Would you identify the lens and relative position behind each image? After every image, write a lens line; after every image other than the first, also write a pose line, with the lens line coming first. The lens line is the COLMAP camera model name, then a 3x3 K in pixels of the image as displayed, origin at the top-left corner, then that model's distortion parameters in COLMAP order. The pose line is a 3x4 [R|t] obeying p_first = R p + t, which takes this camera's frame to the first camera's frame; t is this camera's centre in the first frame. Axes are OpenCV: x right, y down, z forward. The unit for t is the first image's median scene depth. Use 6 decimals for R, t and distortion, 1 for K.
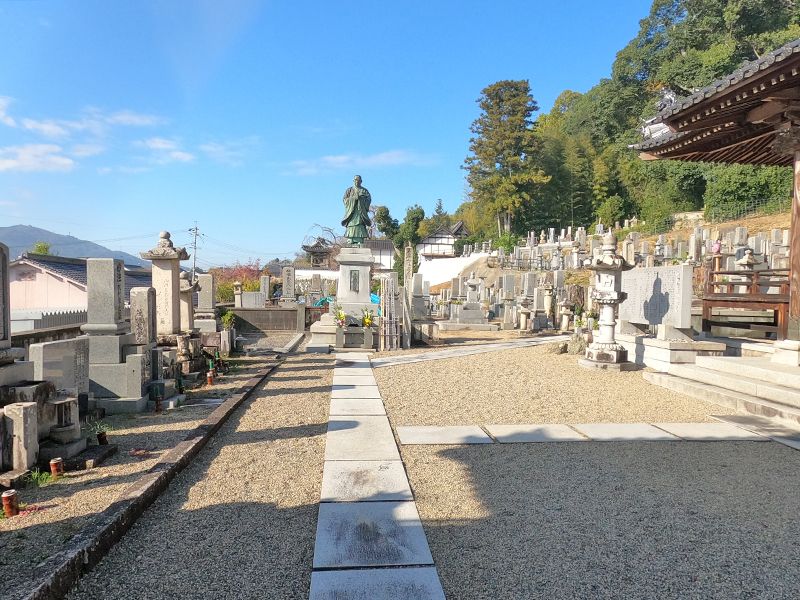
lens RADIAL K [[546.0, 0, 401.8], [0, 546.0, 298.4], [0, 0, 1]] dist [-0.001155, -0.000791]
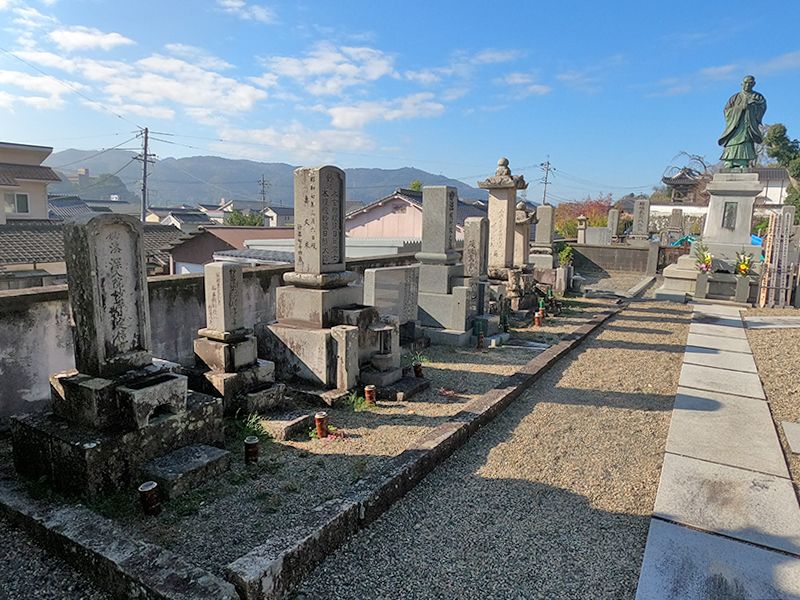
lens RADIAL K [[546.0, 0, 395.4], [0, 546.0, 298.6], [0, 0, 1]] dist [-0.001155, -0.000791]
pose [[0.810089, 0.098501, -0.577974, -0.019548], [-0.030821, 0.991578, 0.125792, 0.004778], [0.585497, -0.084089, 0.806302, 0.131827]]
